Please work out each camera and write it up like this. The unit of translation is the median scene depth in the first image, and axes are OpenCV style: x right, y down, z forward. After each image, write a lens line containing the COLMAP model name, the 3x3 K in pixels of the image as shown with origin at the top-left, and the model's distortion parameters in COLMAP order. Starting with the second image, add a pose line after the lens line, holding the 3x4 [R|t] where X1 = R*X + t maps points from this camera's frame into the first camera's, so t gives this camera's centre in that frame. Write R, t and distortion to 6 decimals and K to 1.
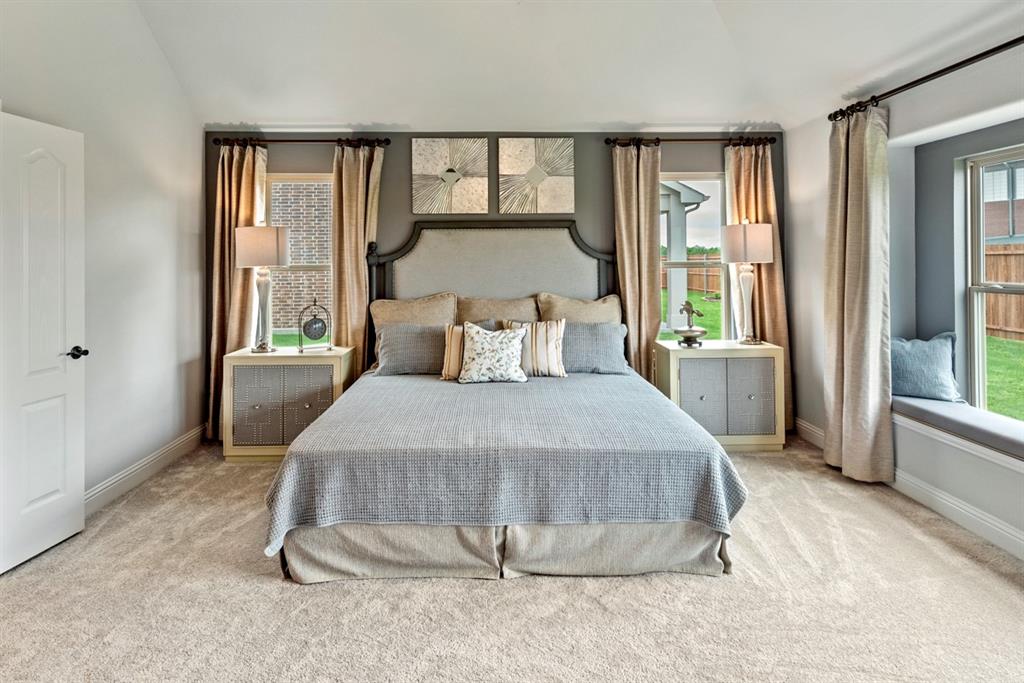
lens RADIAL K [[571.5, 0, 509.6], [0, 571.5, 268.1], [0, 0, 1]] dist [0.012496, -0.000397]
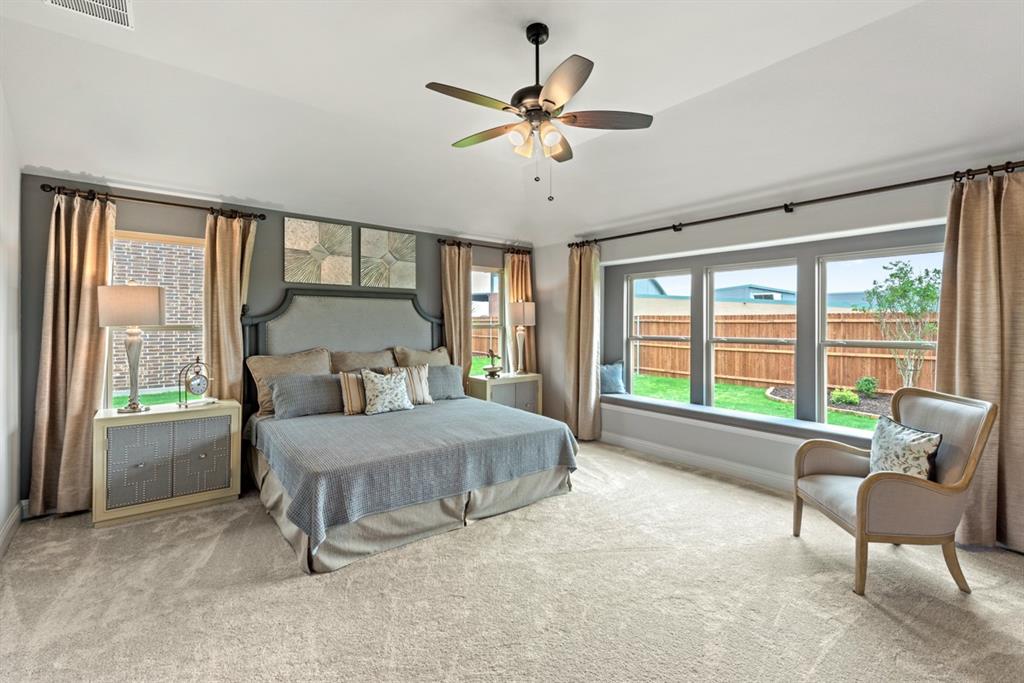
lens RADIAL K [[460.4, 0, 512.0], [0, 460.4, 341.5], [0, 0, 1]] dist [0.000150, 0.000075]
pose [[0.788259, -0.014838, 0.615164, -0.433971], [0.000323, 0.999719, 0.023699, 0.005711], [-0.615343, -0.018482, 0.788043, -0.036543]]
